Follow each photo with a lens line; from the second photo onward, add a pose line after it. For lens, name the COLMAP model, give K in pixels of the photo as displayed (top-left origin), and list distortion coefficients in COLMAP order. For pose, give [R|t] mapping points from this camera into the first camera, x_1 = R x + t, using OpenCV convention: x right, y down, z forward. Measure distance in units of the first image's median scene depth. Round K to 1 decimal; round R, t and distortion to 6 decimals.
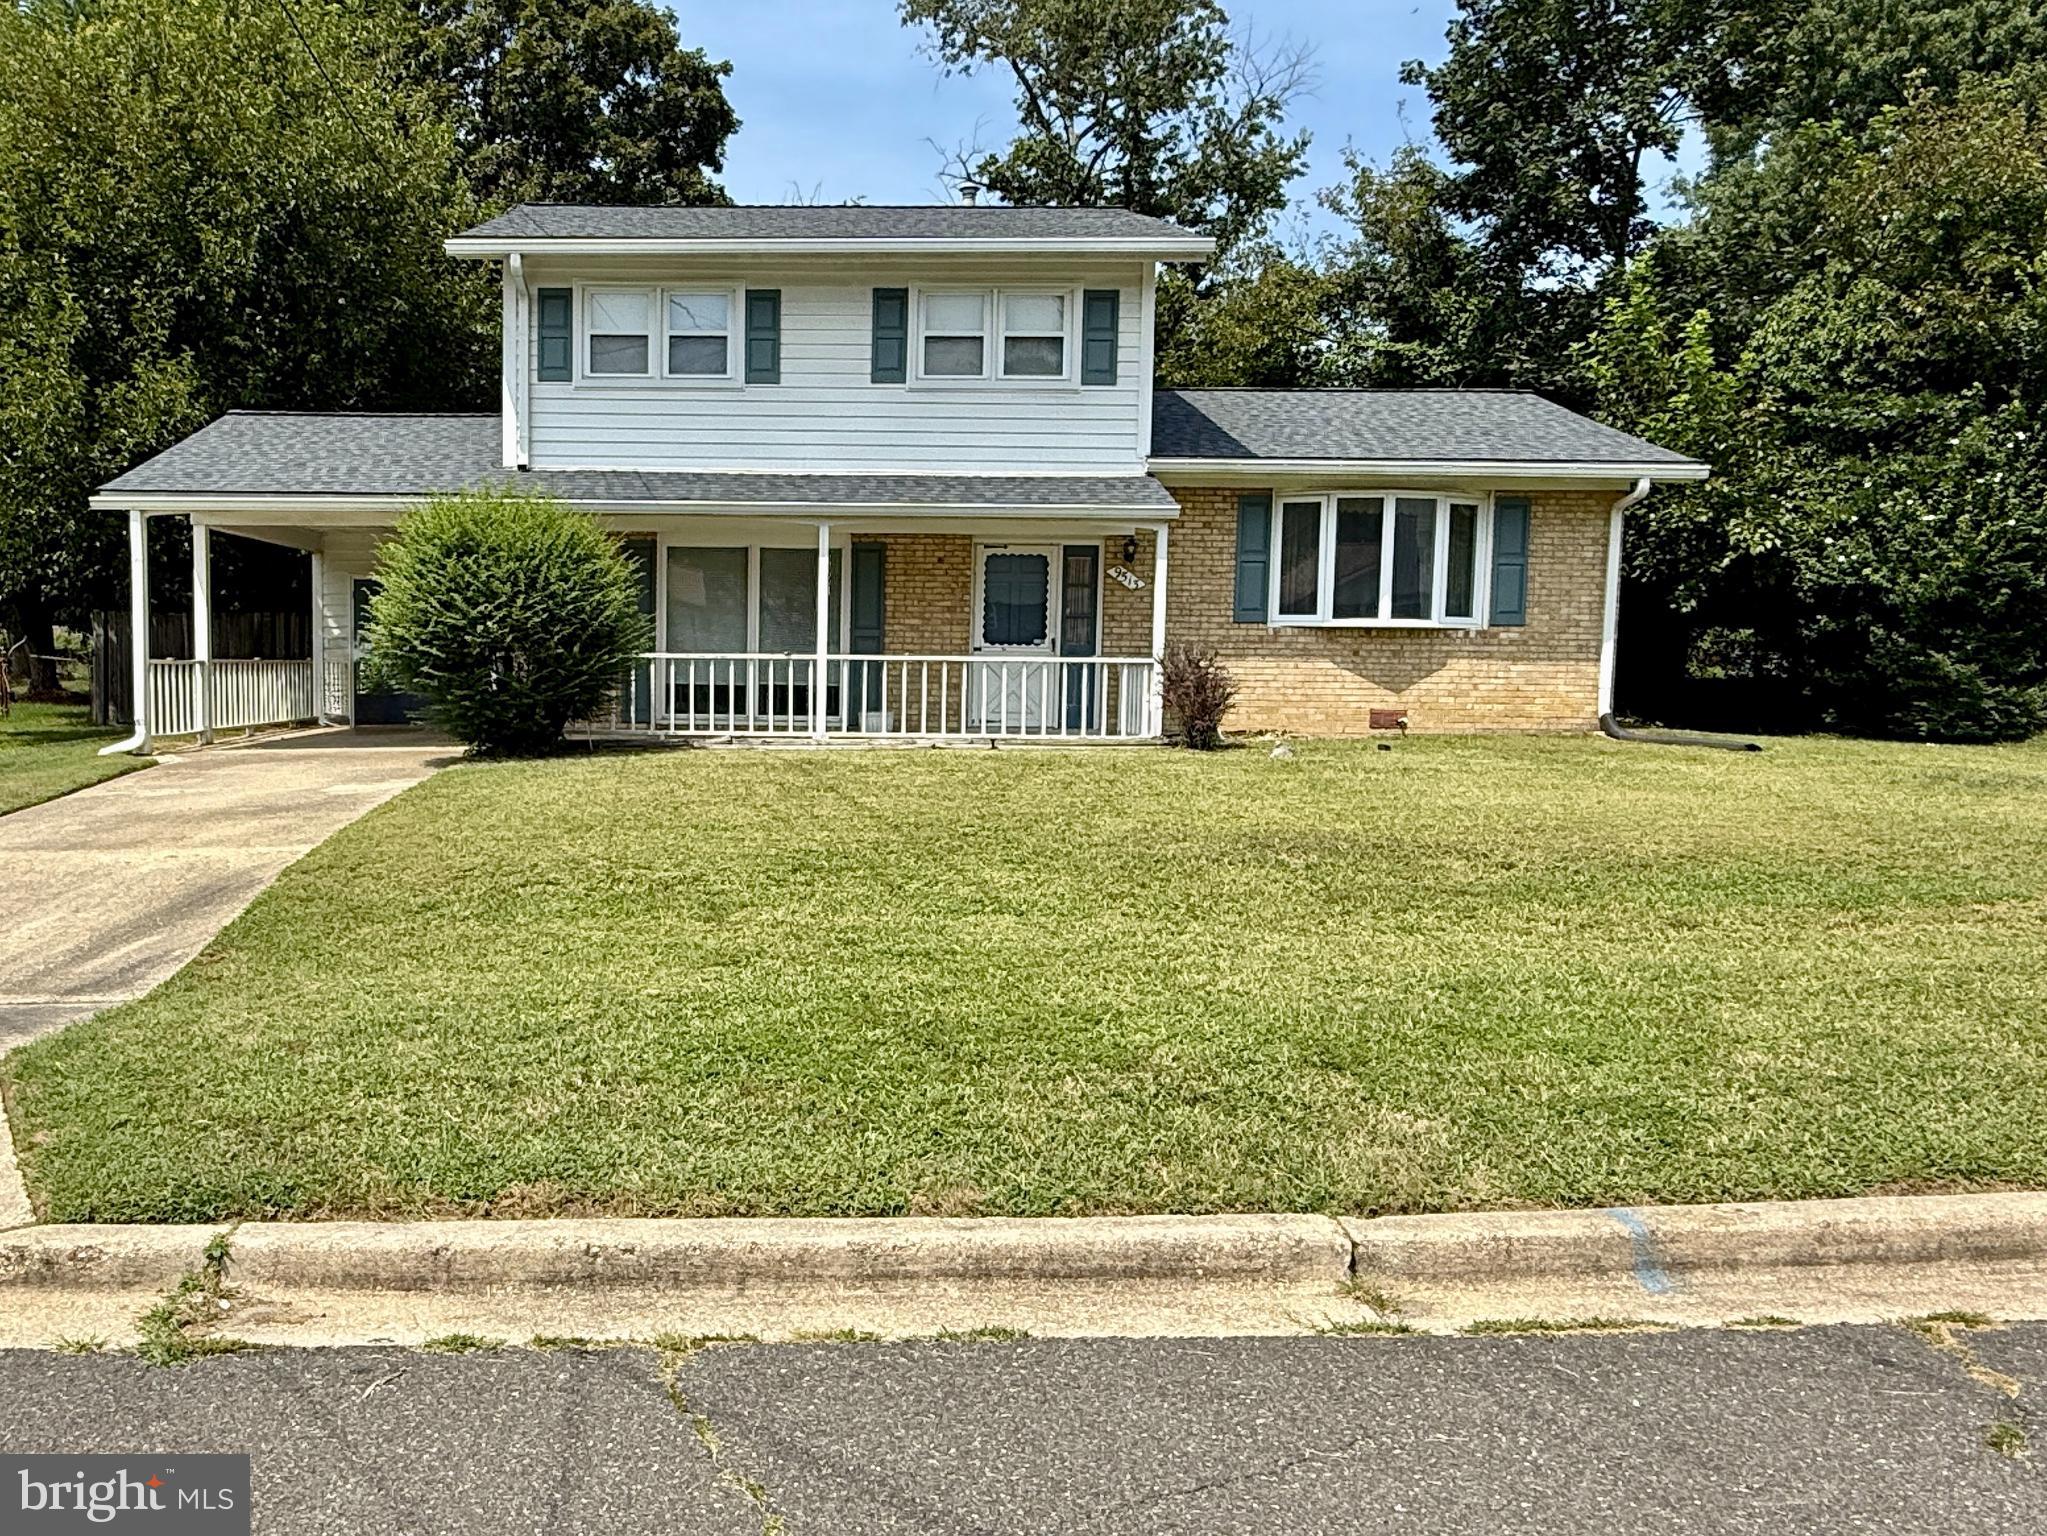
lens RADIAL K [[1311.8, 0, 1023.5], [0, 1311.8, 768.0], [0, 0, 1]] dist [-0.001906, -0.001259]
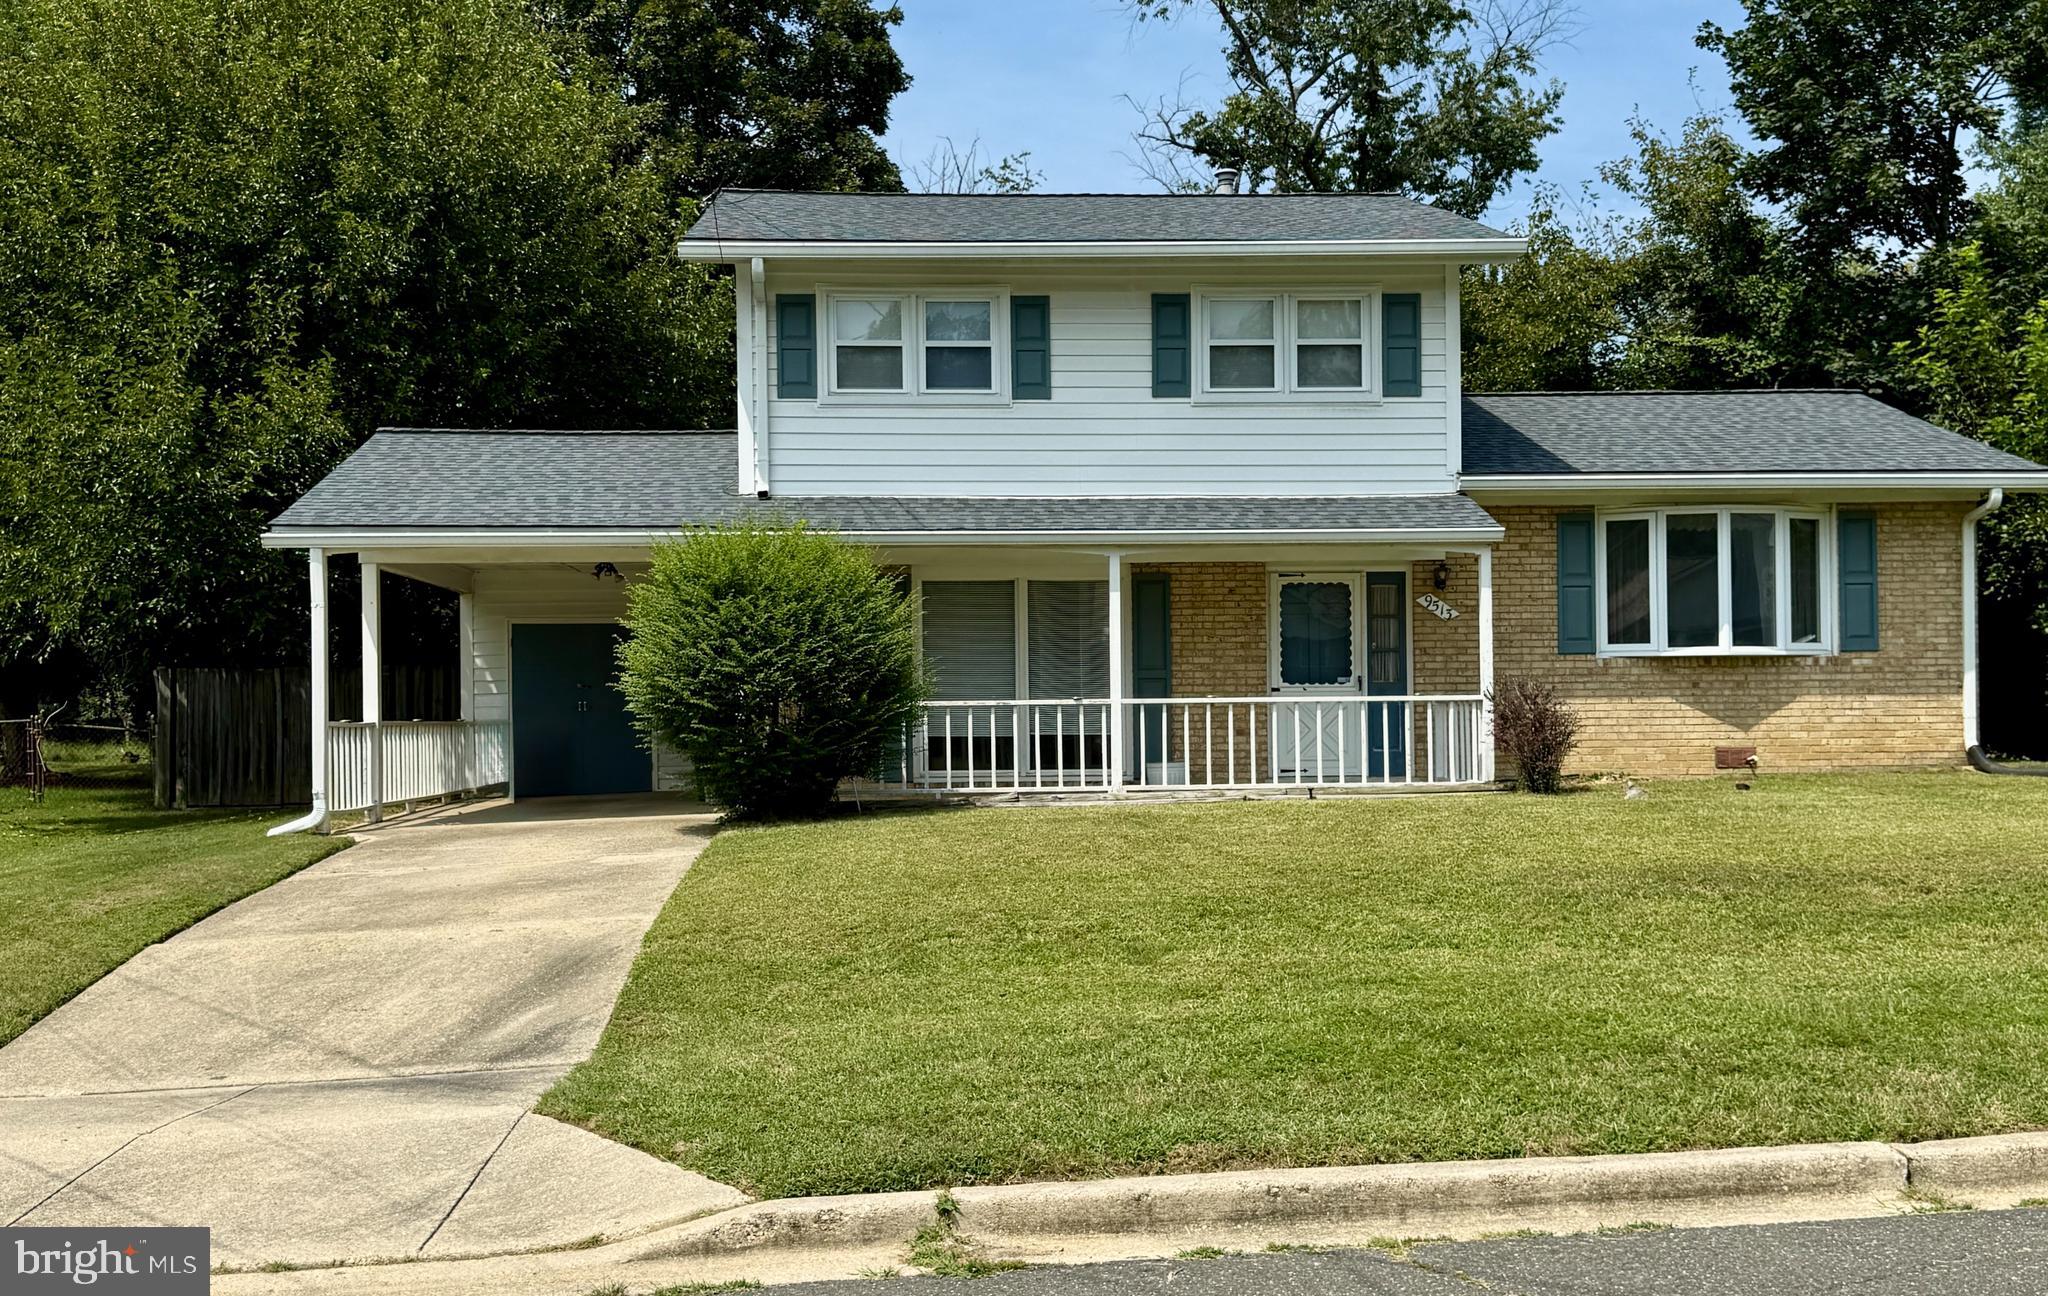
lens RADIAL K [[2232.7, 0, 1022.3], [0, 2232.7, 691.3], [0, 0, 1]] dist [0.199957, -0.496818]
pose [[0.995114, -0.021197, 0.096428, -0.355494], [0.031014, 0.994354, -0.101480, 0.059634], [-0.093733, 0.103975, 0.990153, -0.490025]]
